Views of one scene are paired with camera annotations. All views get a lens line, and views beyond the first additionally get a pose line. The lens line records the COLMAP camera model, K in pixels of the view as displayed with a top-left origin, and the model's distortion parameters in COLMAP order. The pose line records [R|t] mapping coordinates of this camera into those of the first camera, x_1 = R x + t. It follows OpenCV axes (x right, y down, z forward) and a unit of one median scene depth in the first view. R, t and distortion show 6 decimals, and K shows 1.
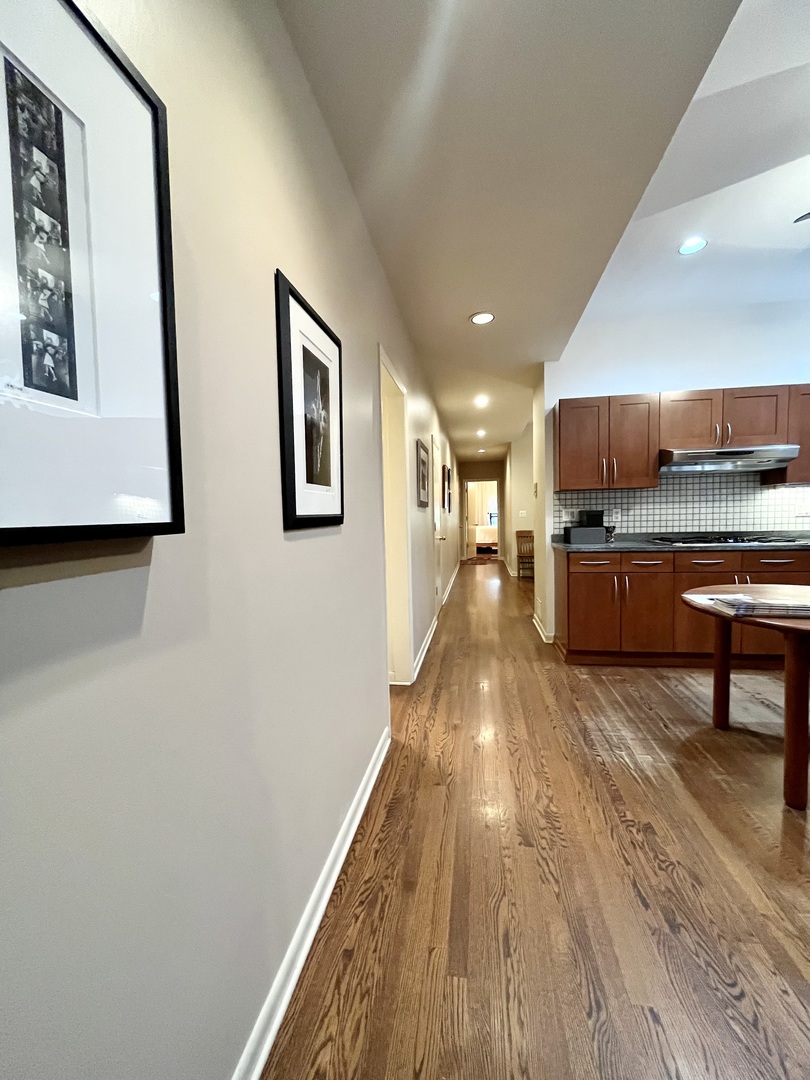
lens RADIAL K [[435.8, 0, 406.7], [0, 435.8, 538.1], [0, 0, 1]] dist [-0.002284, -0.000067]
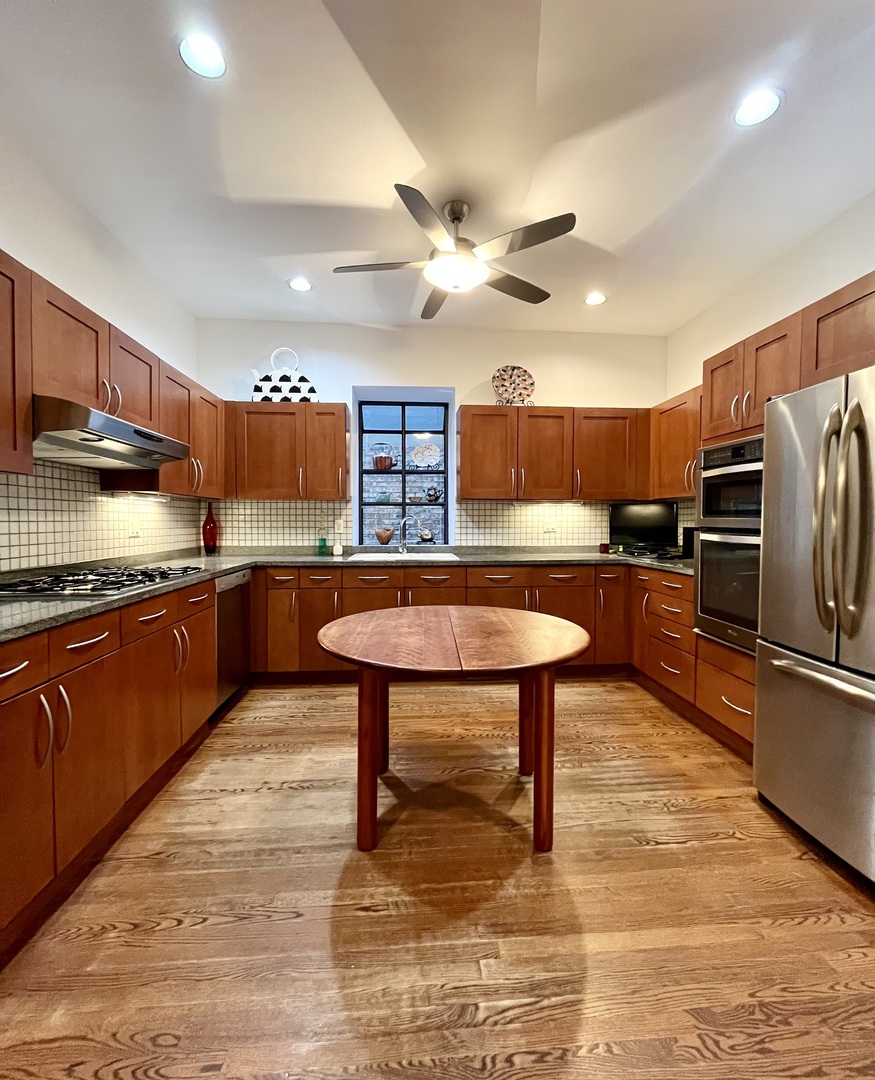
lens RADIAL K [[470.5, 0, 439.5], [0, 470.5, 538.7], [0, 0, 1]] dist [-0.001110, -0.000106]
pose [[-0.245529, -0.010941, 0.969328, -0.008261], [0.054828, 0.998179, 0.025155, -0.037667], [-0.967838, 0.059322, -0.244482, 0.685488]]
